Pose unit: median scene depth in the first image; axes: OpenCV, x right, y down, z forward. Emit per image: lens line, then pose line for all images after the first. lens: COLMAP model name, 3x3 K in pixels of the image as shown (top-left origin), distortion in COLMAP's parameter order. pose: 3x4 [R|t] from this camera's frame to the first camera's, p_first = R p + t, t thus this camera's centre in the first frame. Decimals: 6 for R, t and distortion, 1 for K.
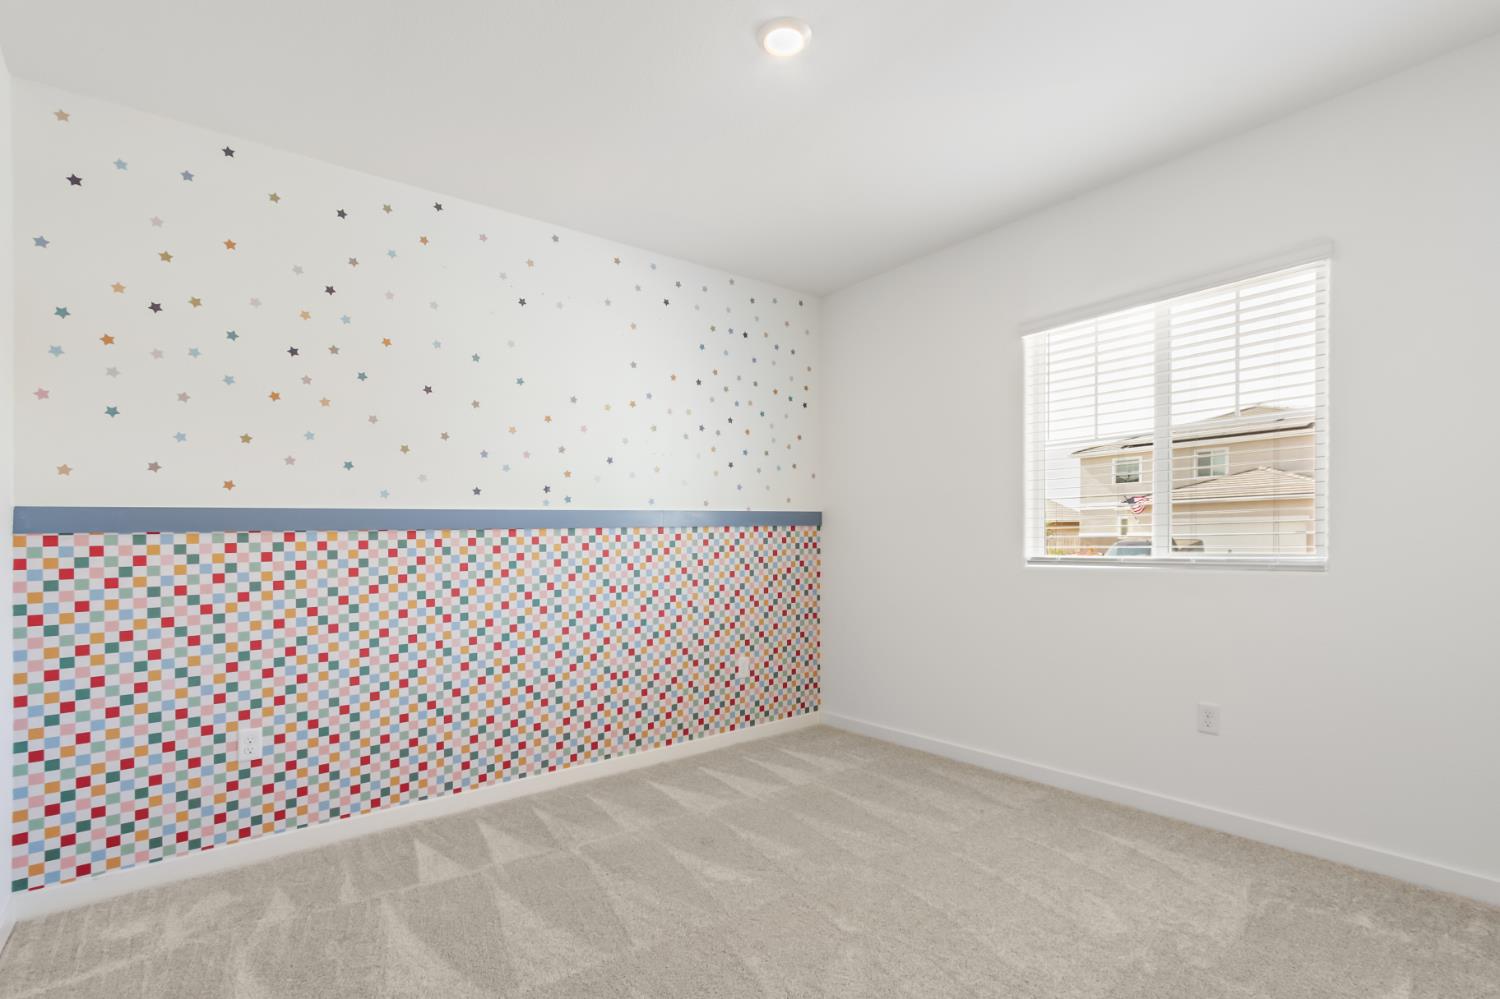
lens RADIAL K [[697.6, 0, 755.5], [0, 697.6, 522.7], [0, 0, 1]] dist [0.002509, 0.000917]
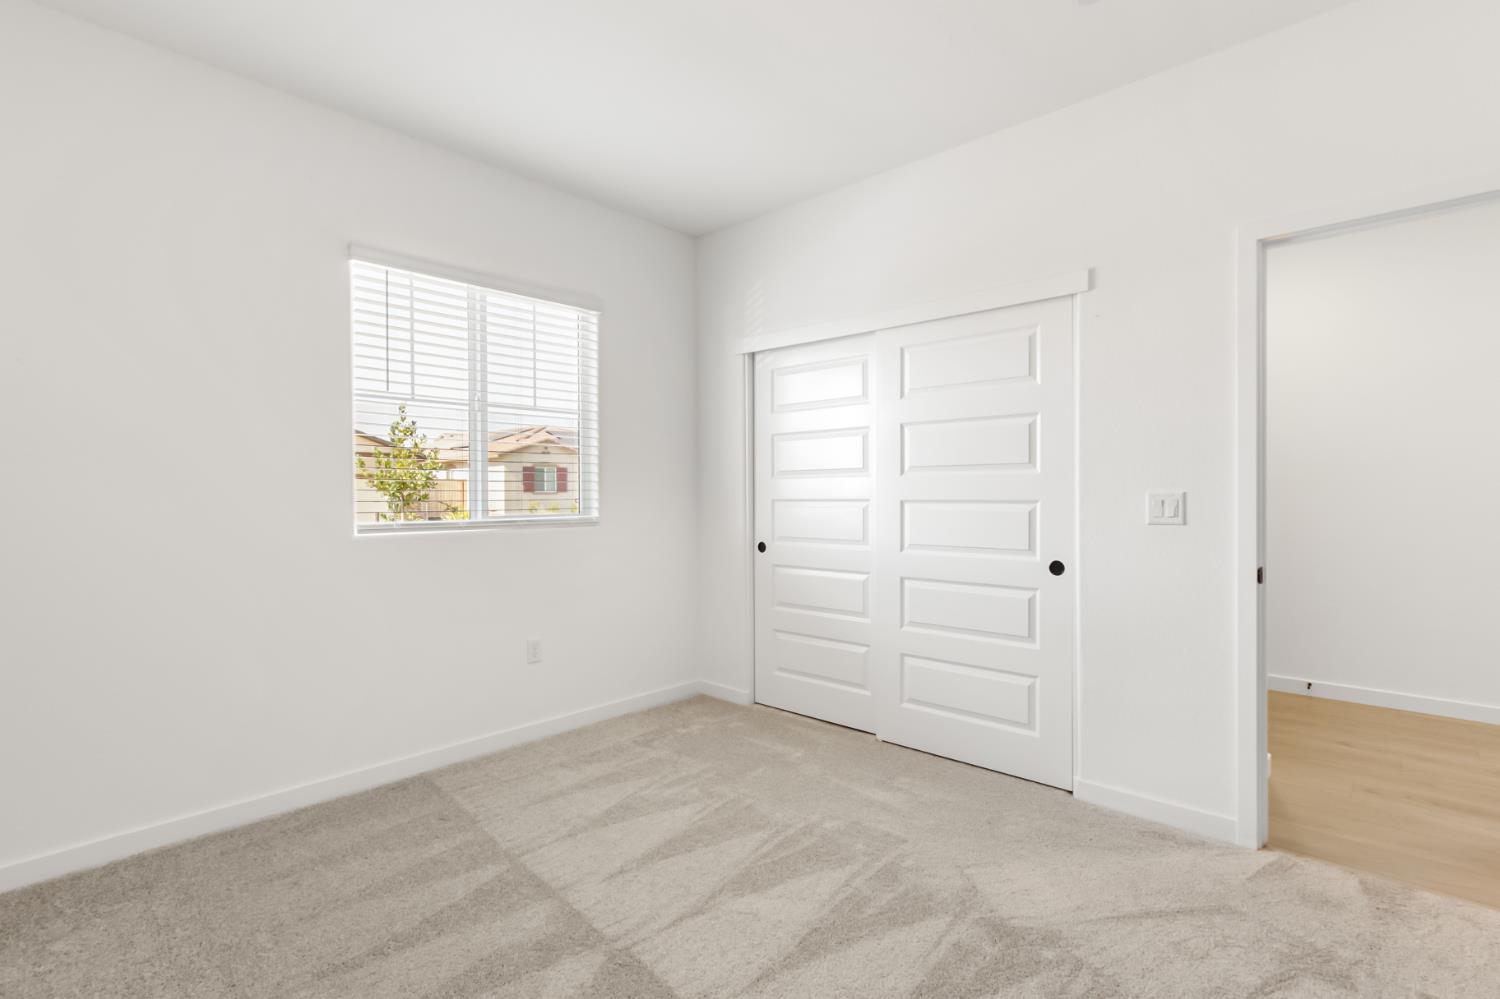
lens RADIAL K [[693.3, 0, 749.0], [0, 693.3, 504.3], [0, 0, 1]] dist [0.001382, 0.000564]
pose [[-0.107991, -0.000194, 0.994152, -0.583891], [-0.017140, 0.999852, -0.001667, 0.019992], [-0.994004, -0.017220, -0.107979, 0.748625]]
